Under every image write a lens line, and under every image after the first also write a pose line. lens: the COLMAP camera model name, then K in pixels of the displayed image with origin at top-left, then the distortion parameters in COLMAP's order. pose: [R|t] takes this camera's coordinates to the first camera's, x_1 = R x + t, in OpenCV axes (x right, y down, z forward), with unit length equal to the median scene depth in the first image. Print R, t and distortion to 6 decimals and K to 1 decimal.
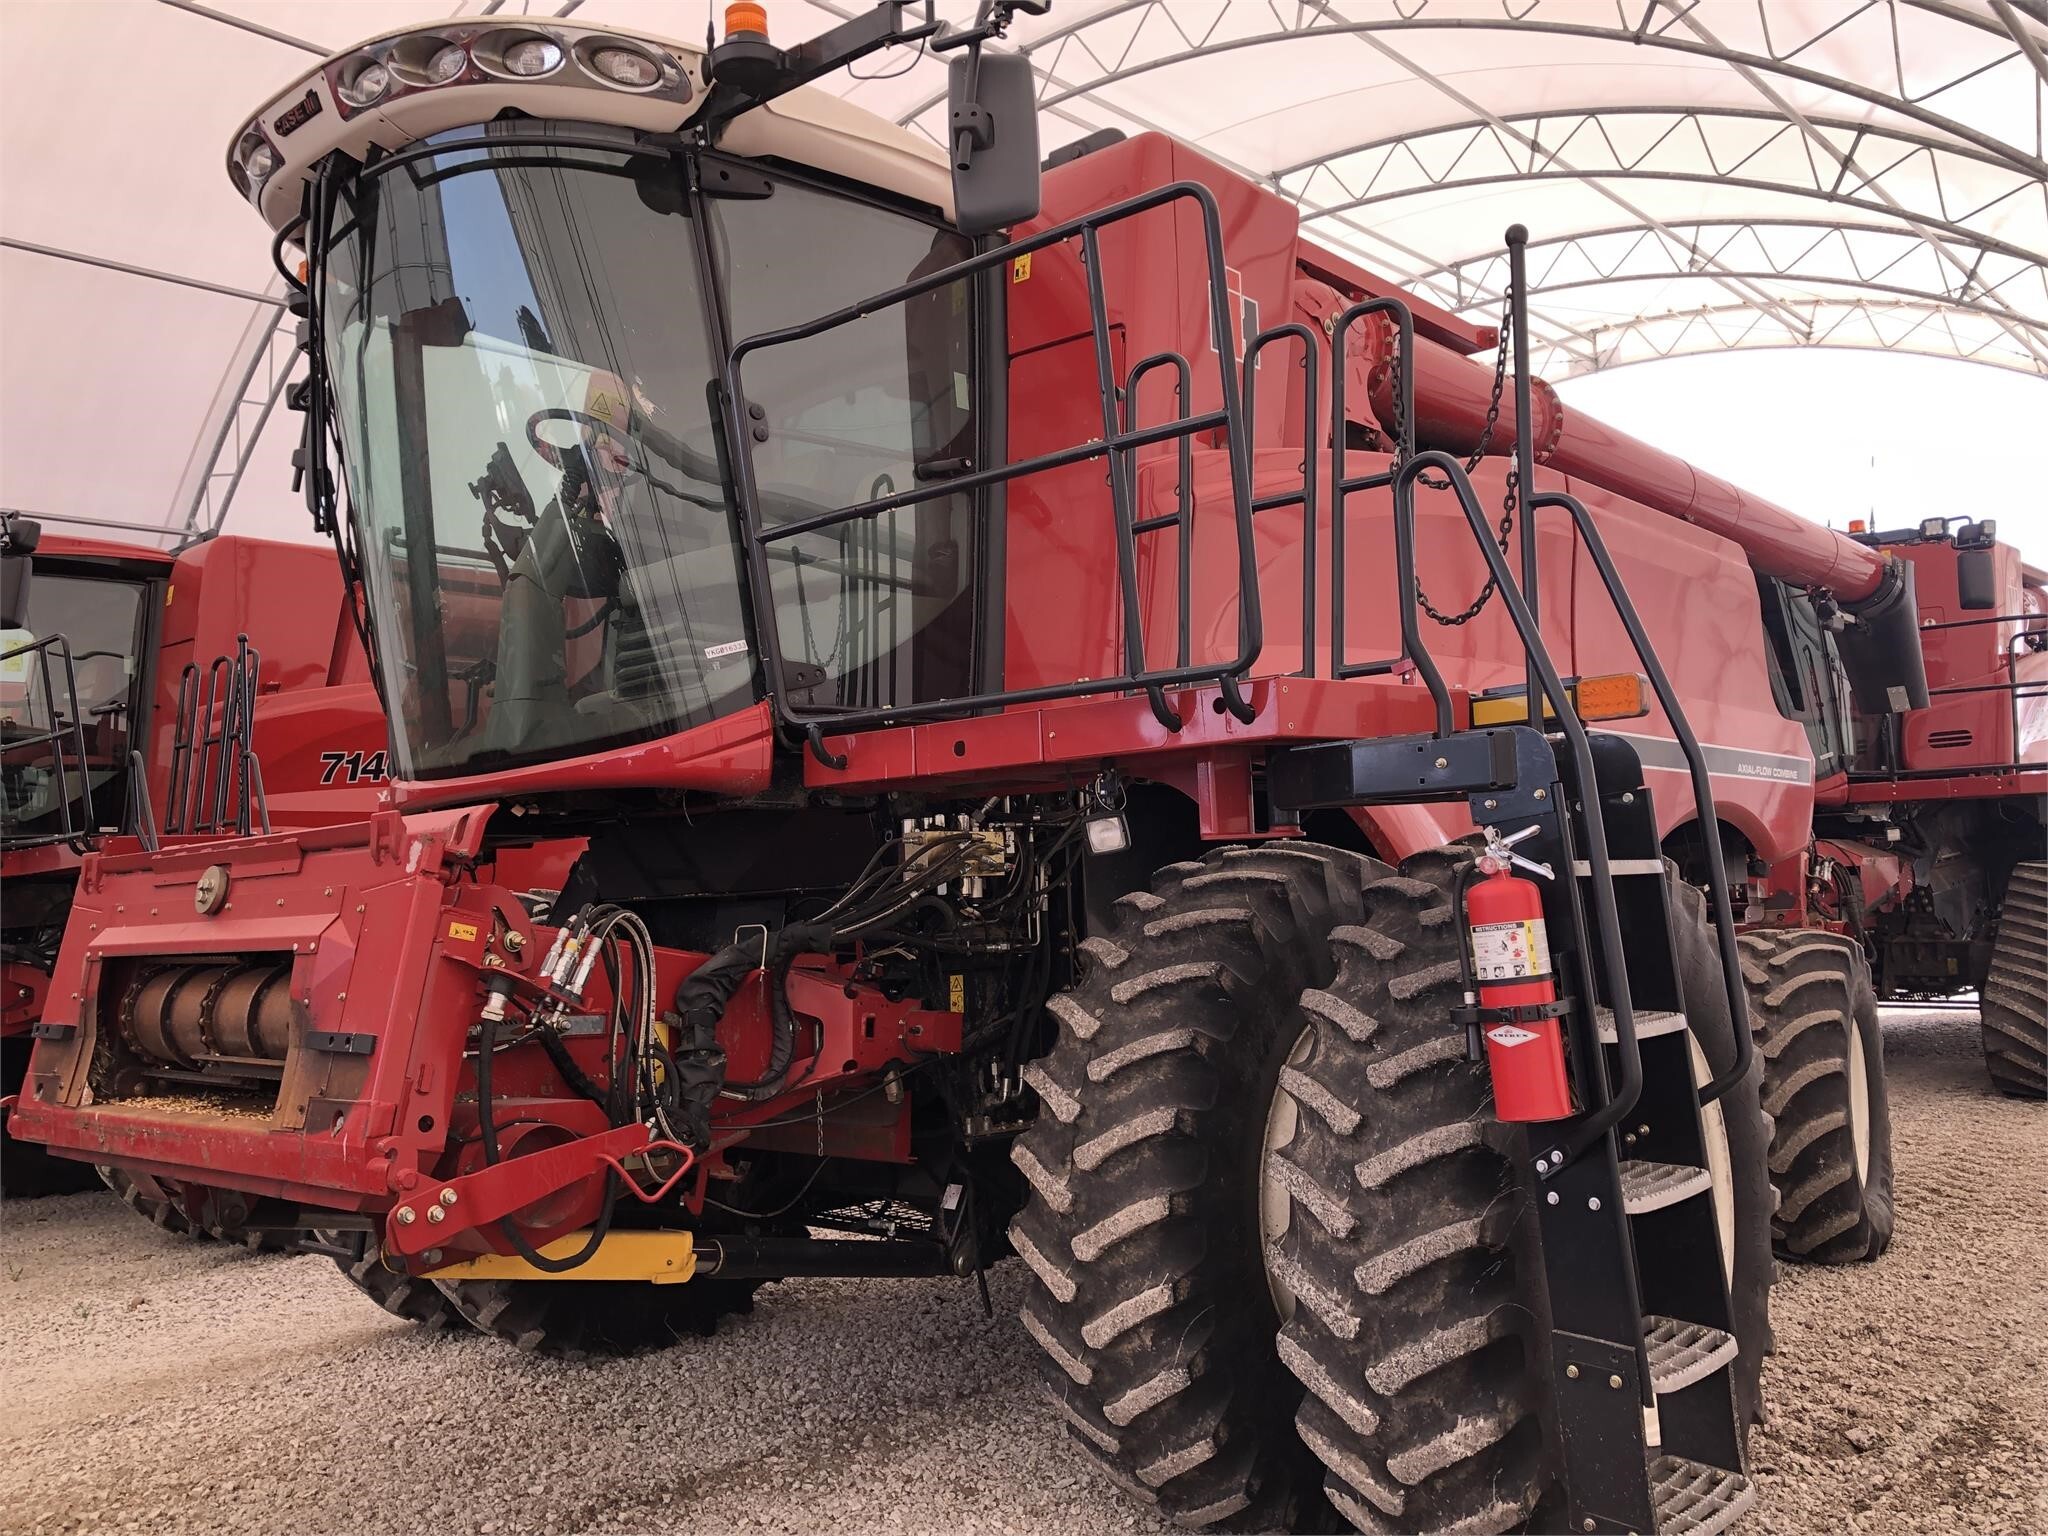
lens RADIAL K [[1618.2, 0, 1022.5], [0, 1618.2, 758.7], [0, 0, 1]] dist [0.064245, -0.078914]
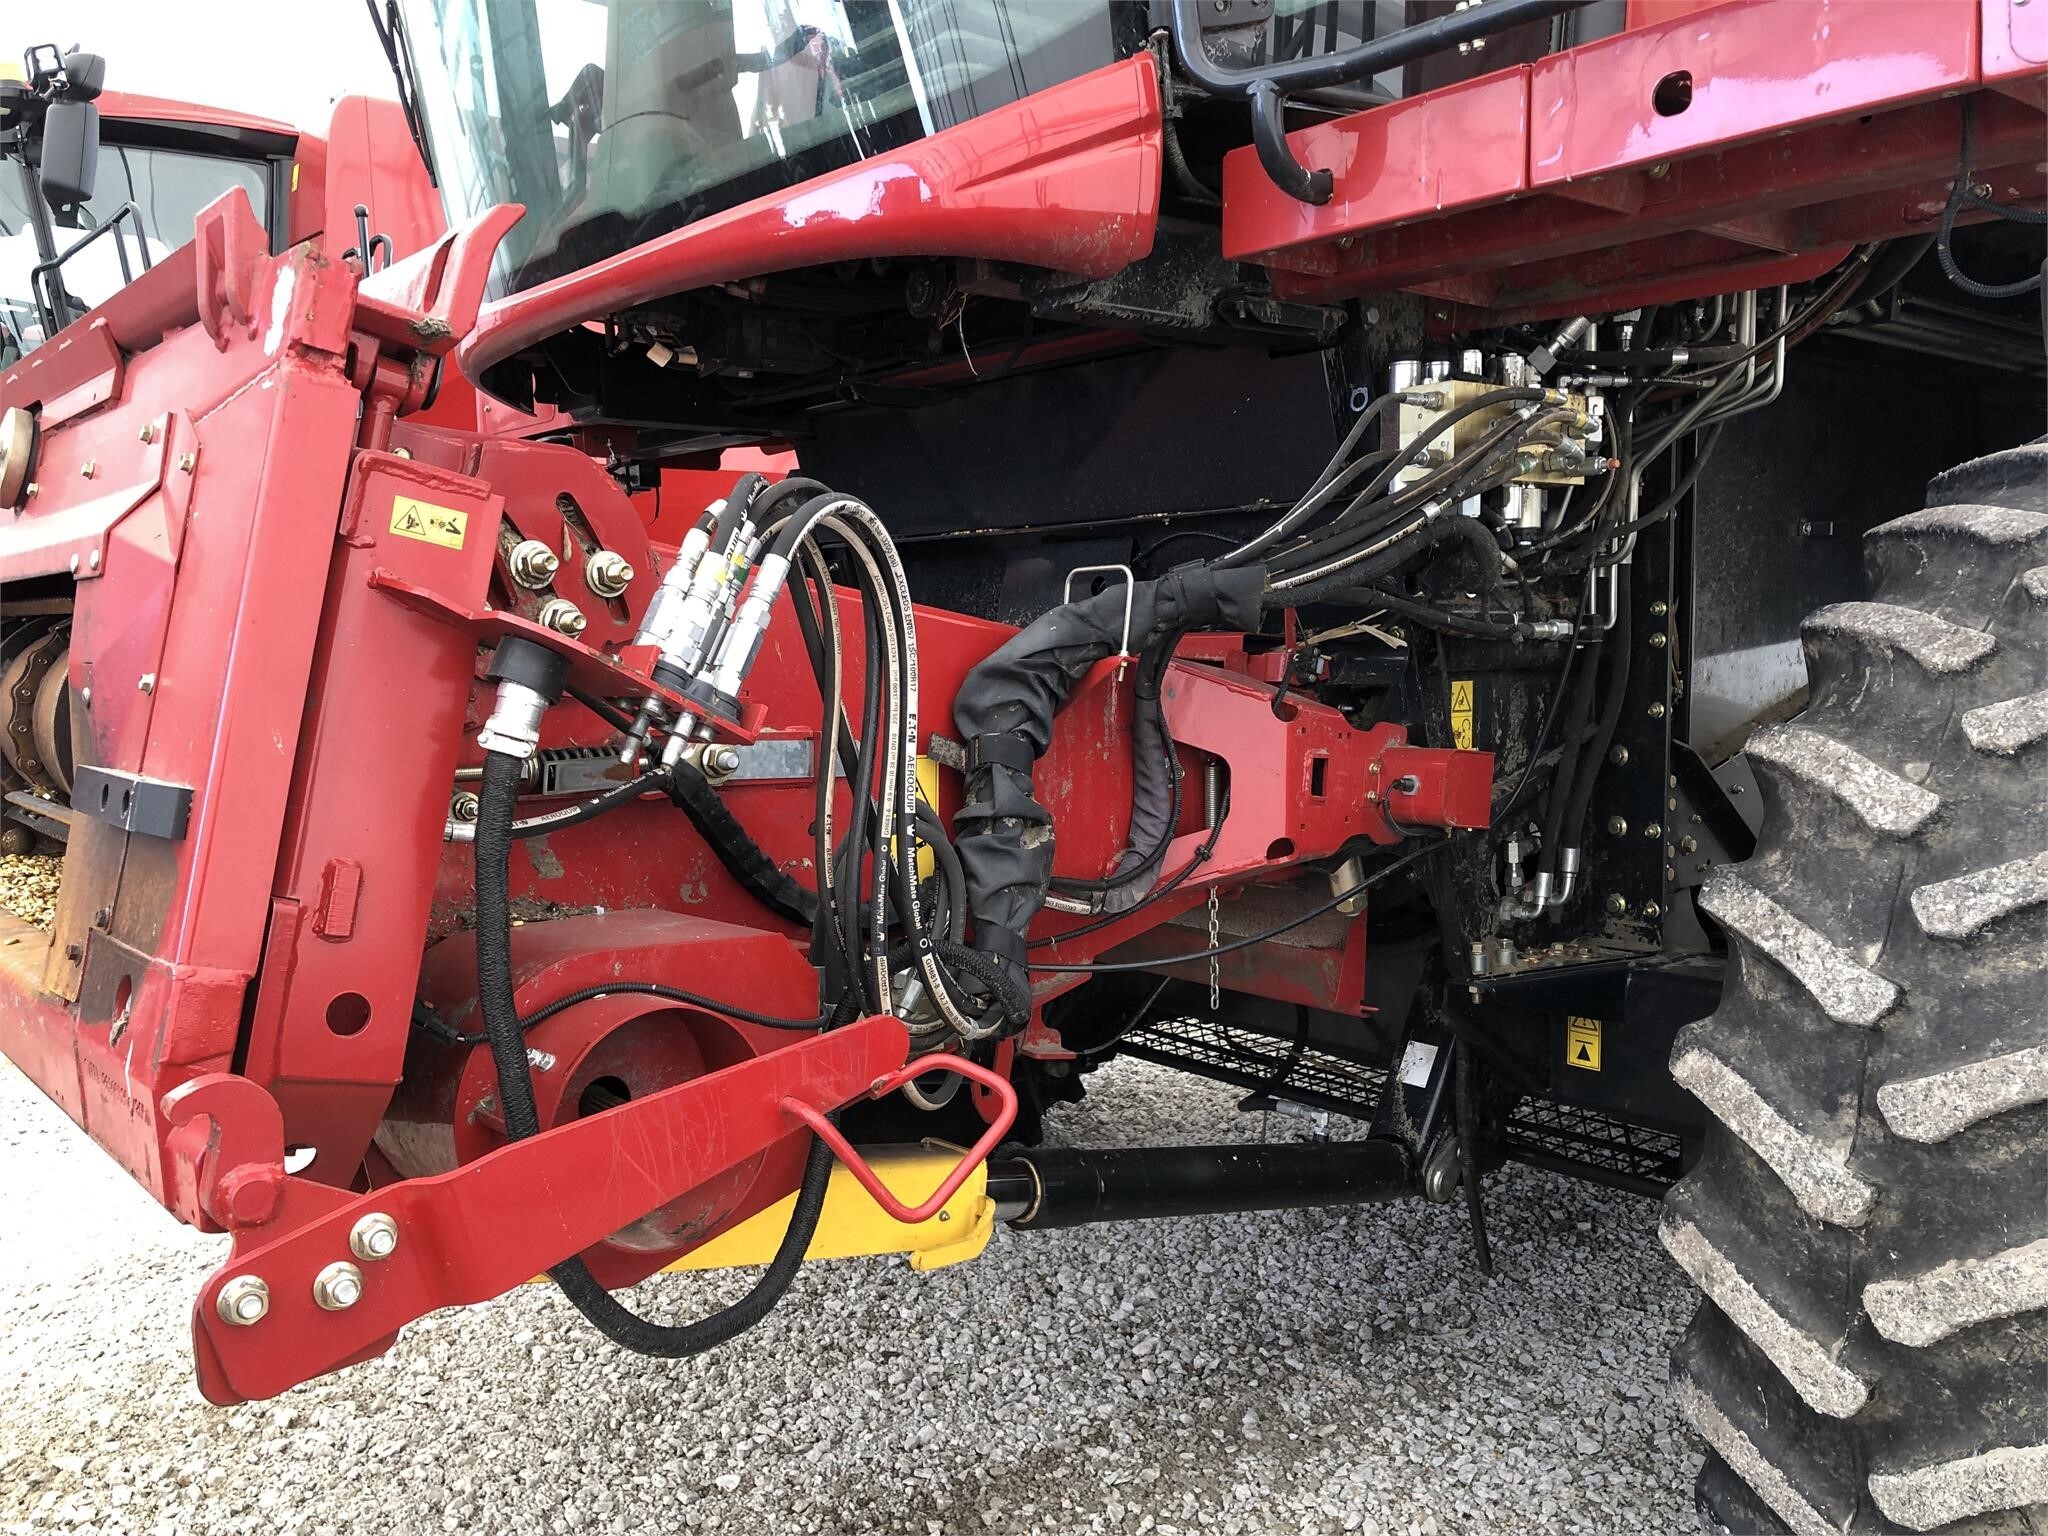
lens RADIAL K [[1643.5, 0, 1023.5], [0, 1643.5, 762.1], [0, 0, 1]] dist [0.048197, -0.055051]
pose [[0.989638, 0.032465, -0.139869, -0.122563], [-0.007058, 0.983926, 0.178439, 0.074593], [0.143414, -0.175603, 0.973959, 0.517955]]
